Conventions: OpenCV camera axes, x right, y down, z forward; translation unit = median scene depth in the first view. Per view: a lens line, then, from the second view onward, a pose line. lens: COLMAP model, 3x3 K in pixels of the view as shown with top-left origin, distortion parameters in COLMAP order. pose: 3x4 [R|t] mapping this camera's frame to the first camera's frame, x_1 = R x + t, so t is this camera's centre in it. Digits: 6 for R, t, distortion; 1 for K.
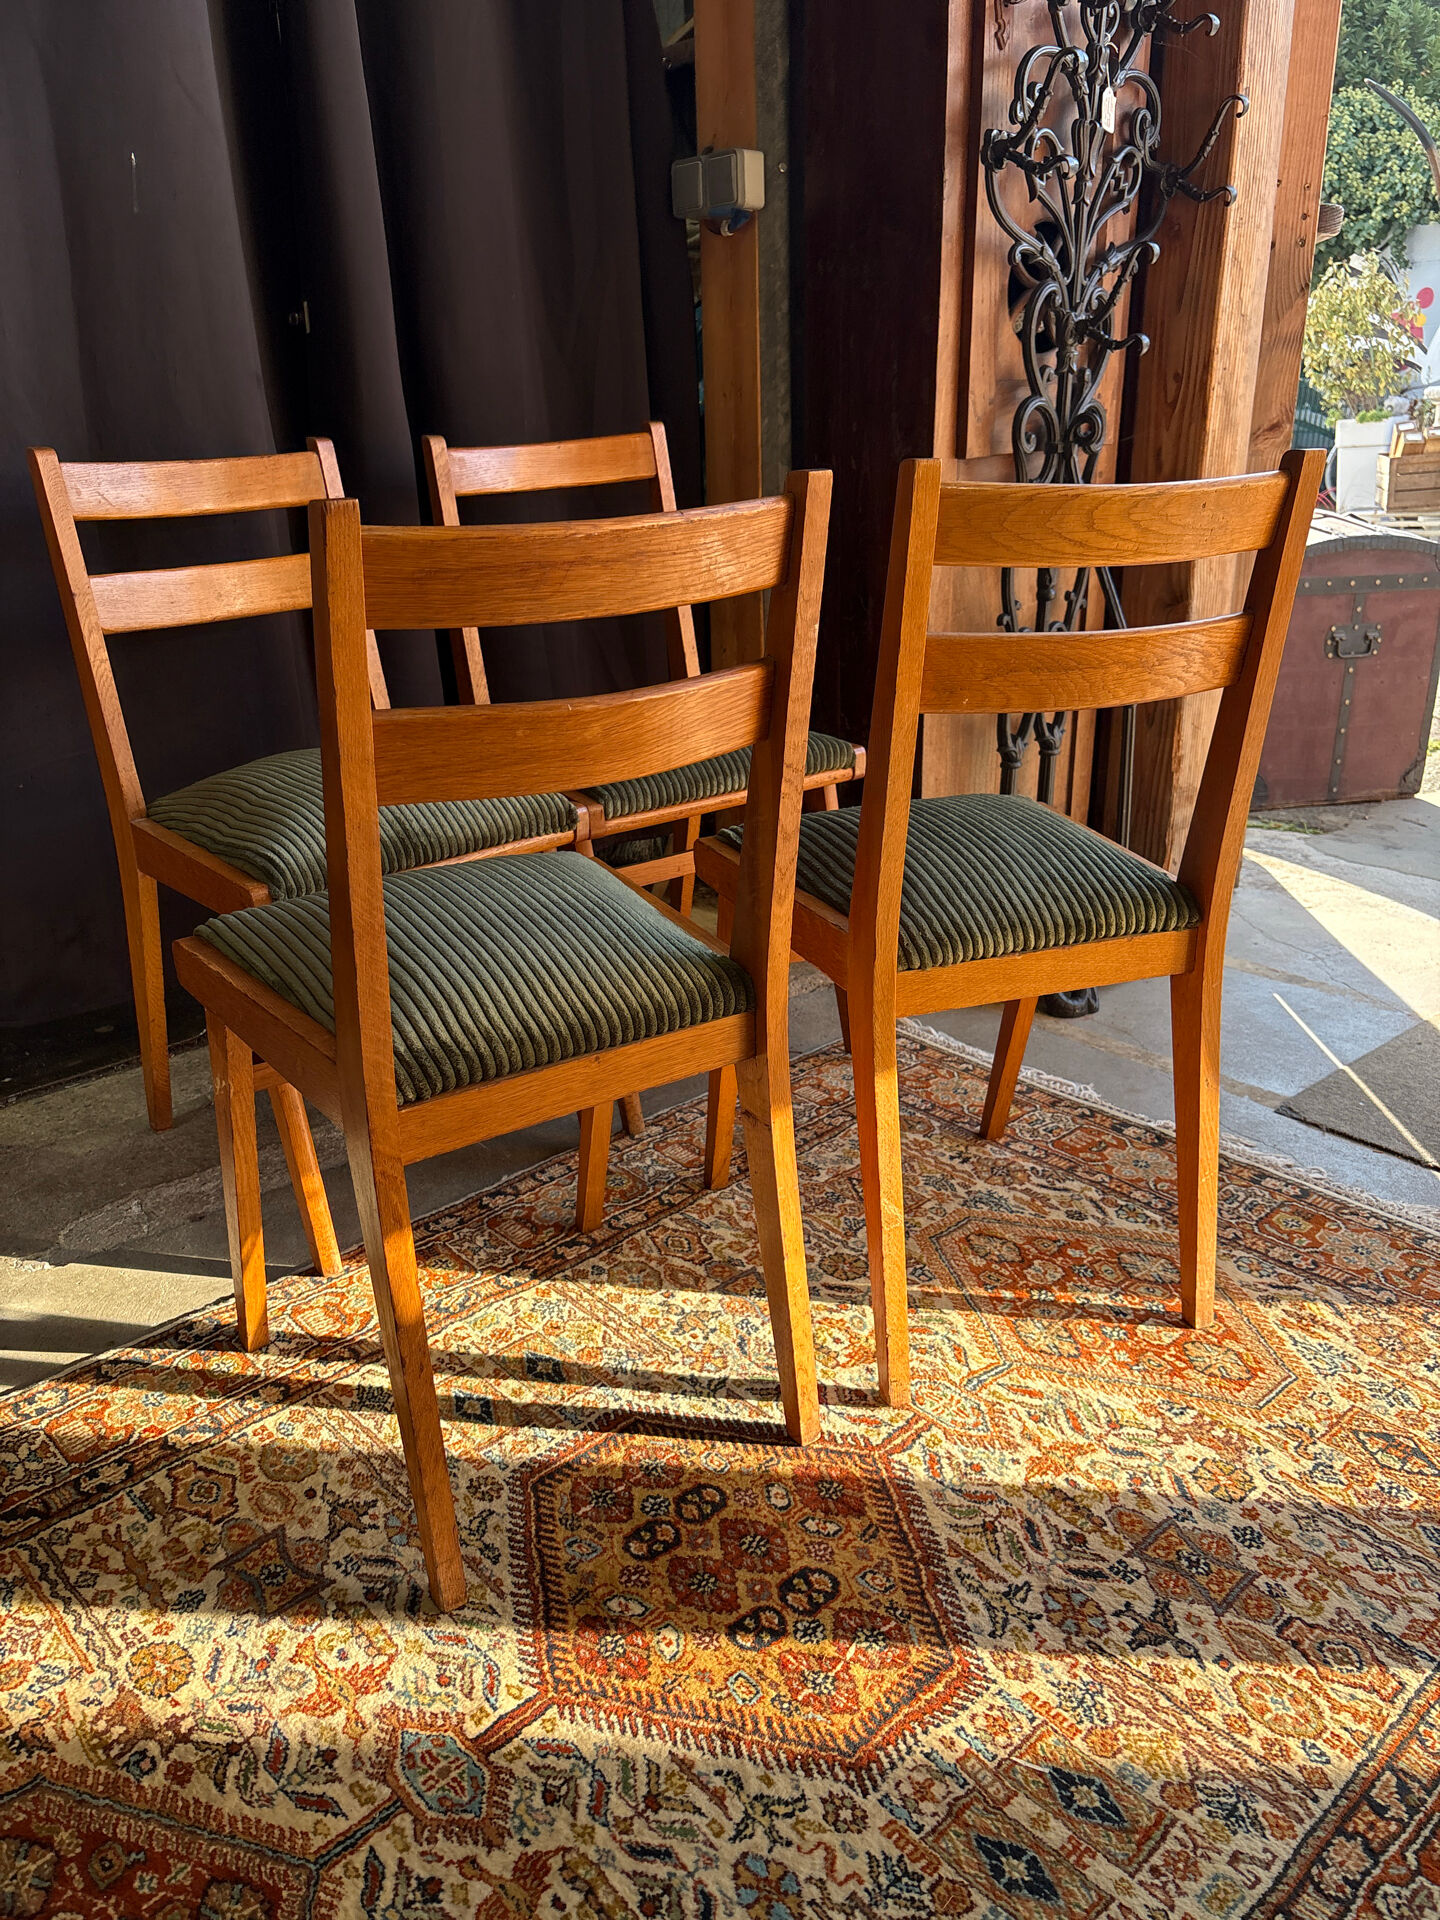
lens RADIAL K [[1471.5, 0, 727.6], [0, 1471.5, 970.0], [0, 0, 1]] dist [0.022556, -0.027366]
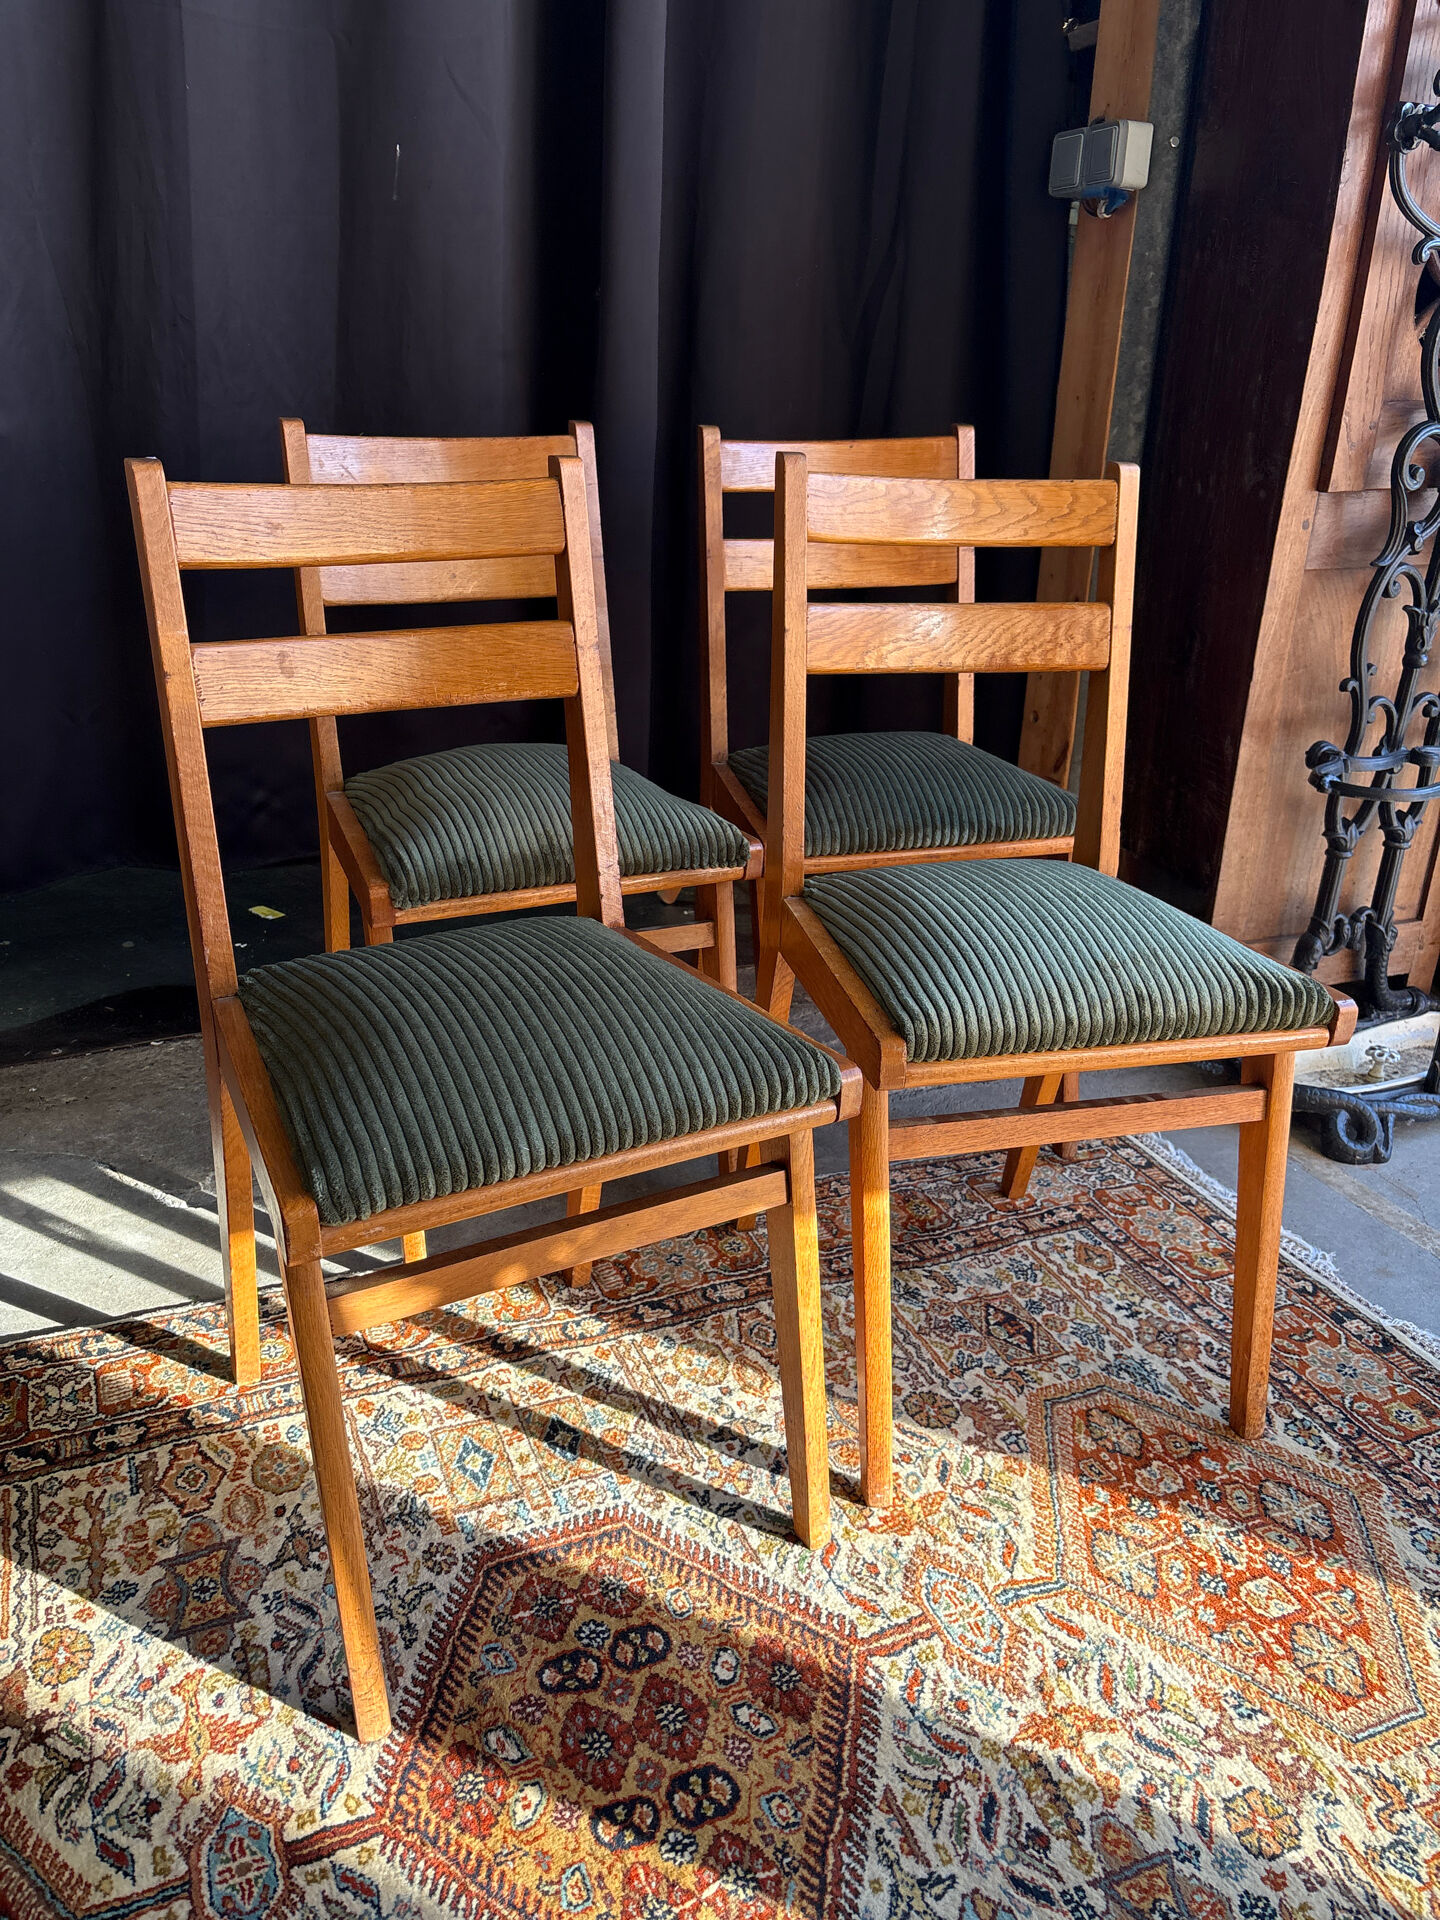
lens RADIAL K [[1471.5, 0, 709.6], [0, 1471.5, 968.8], [0, 0, 1]] dist [0.022556, -0.027366]
pose [[0.938664, 0.175697, -0.296715, 0.201844], [-0.170215, 0.984405, 0.044428, -0.087046], [0.299894, 0.008803, 0.953932, 0.141546]]
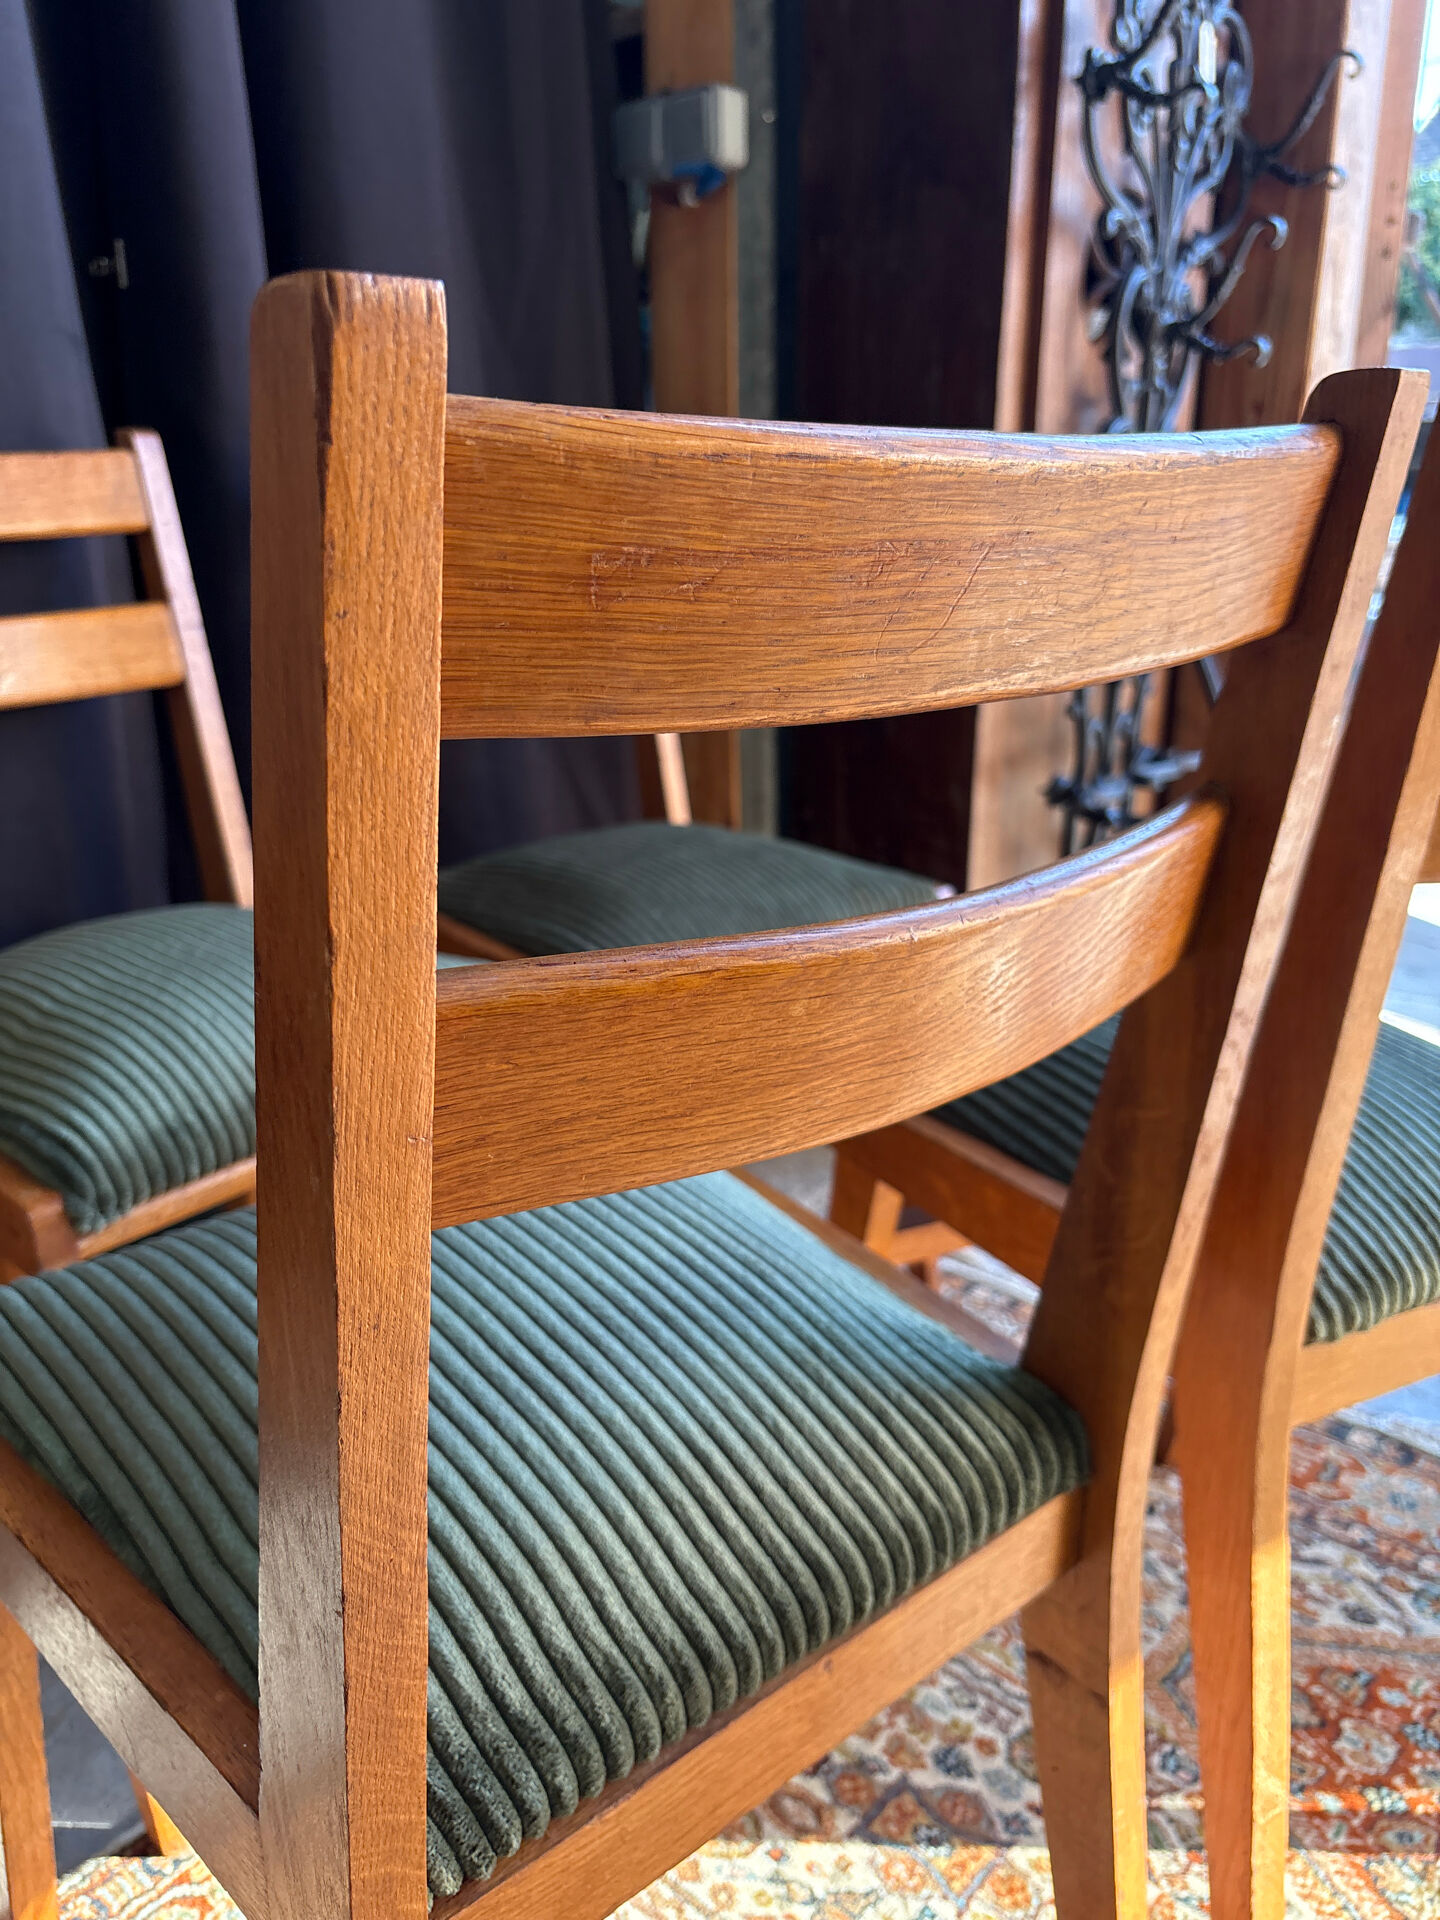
lens RADIAL K [[1471.5, 0, 715.0], [0, 1471.5, 969.1], [0, 0, 1]] dist [0.022556, -0.027366]
pose [[0.991933, -0.020407, 0.125108, -0.150441], [0.027880, 0.997911, -0.058279, -0.109144], [-0.123657, 0.061297, 0.990430, 0.464204]]
